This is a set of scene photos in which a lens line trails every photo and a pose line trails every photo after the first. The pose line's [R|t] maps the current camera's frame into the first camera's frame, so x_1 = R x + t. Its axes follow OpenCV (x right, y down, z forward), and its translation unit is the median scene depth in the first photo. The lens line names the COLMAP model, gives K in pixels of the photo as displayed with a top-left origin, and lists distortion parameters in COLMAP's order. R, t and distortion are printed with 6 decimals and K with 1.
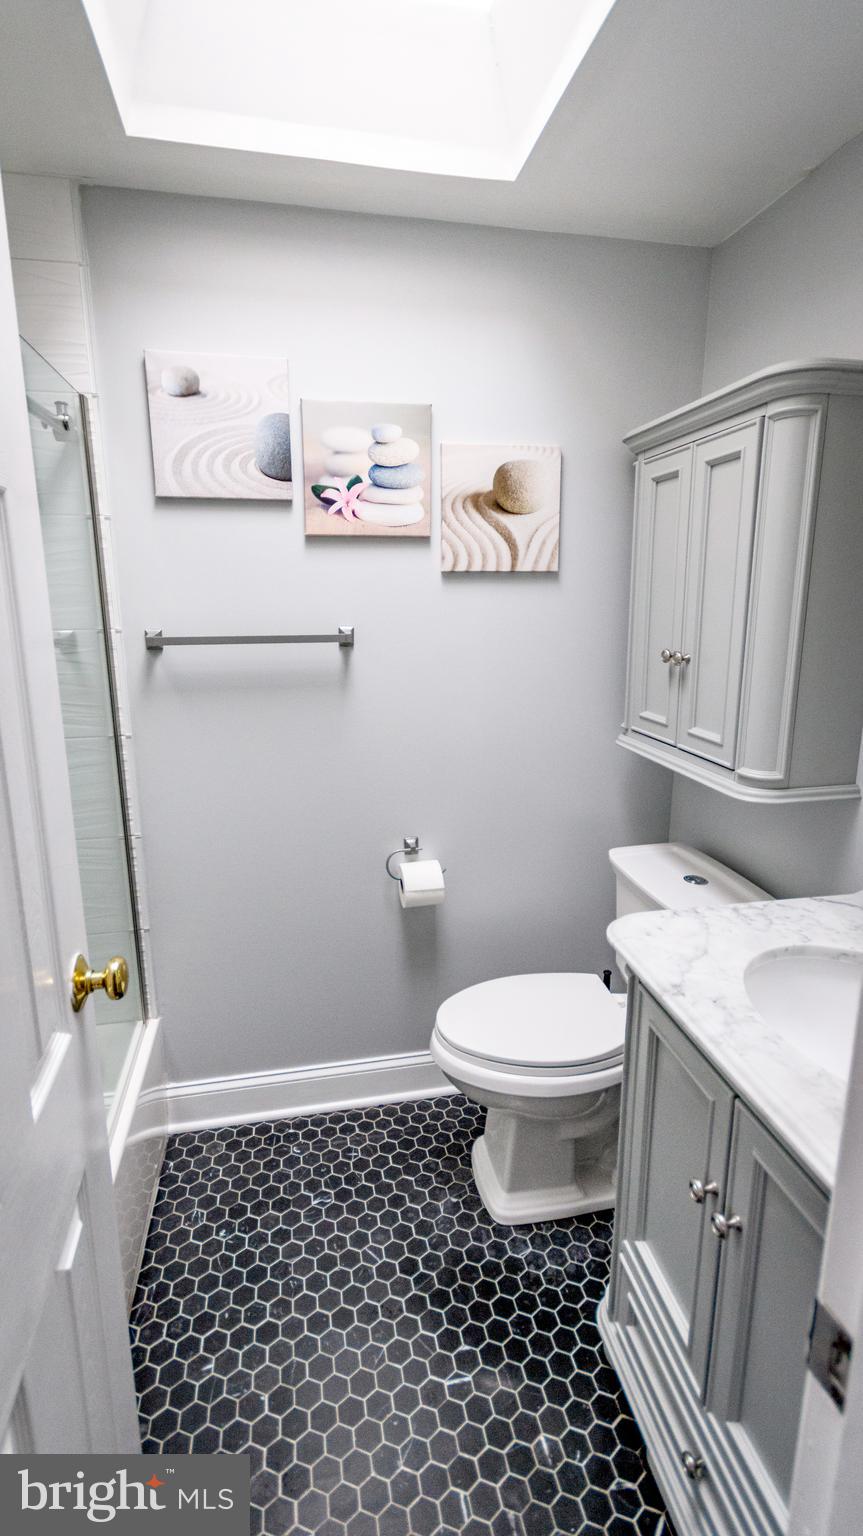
lens RADIAL K [[677.0, 0, 426.3], [0, 677.0, 763.8], [0, 0, 1]] dist [-0.001274, -0.000014]
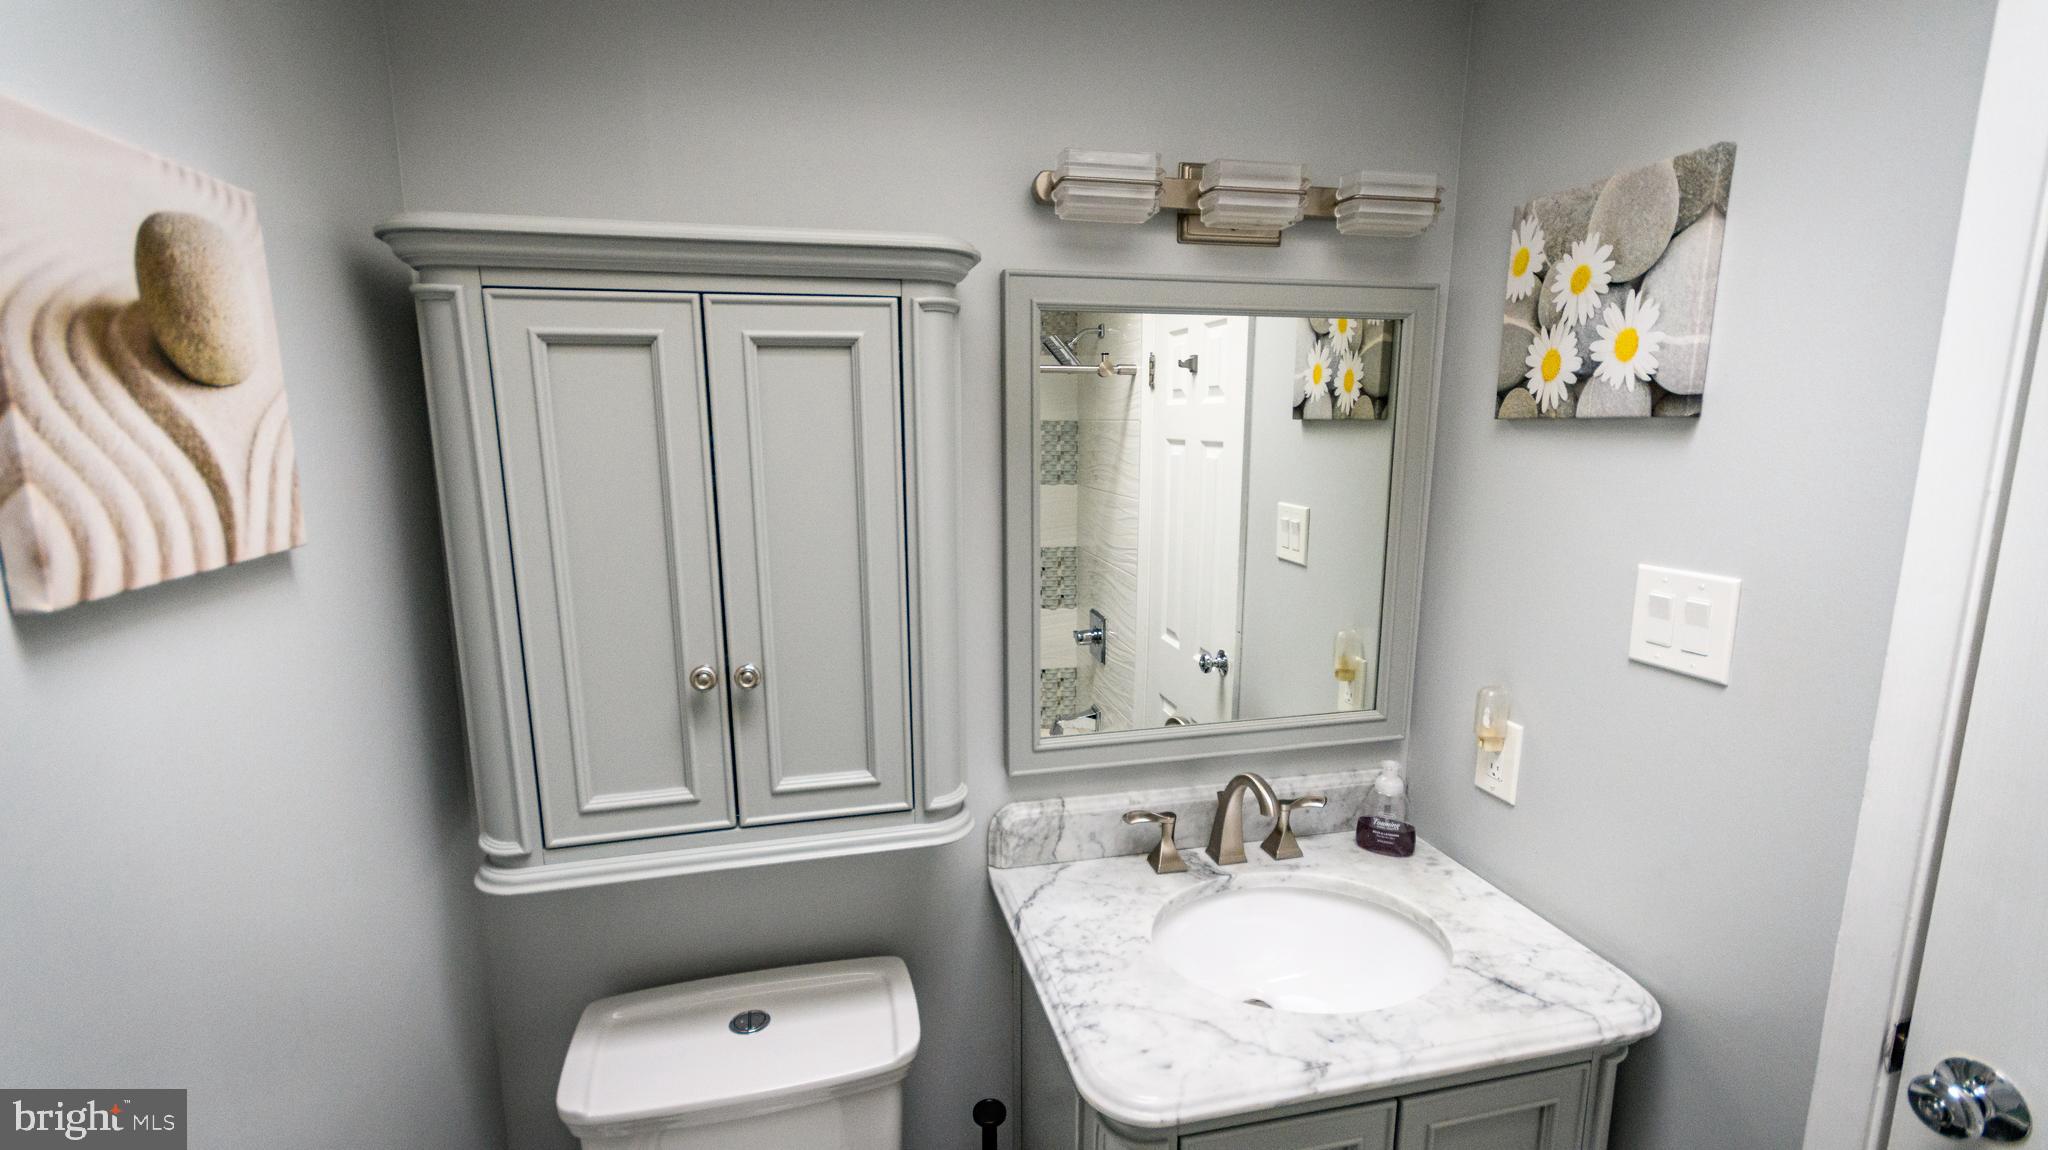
lens RADIAL K [[902.7, 0, 1021.7], [0, 902.7, 589.0], [0, 0, 1]] dist [-0.001274, -0.000014]
pose [[-0.051118, -0.186032, 0.981213, -0.304896], [0.250877, 0.948601, 0.192918, -0.272903], [-0.966668, 0.256025, -0.001819, 0.682129]]
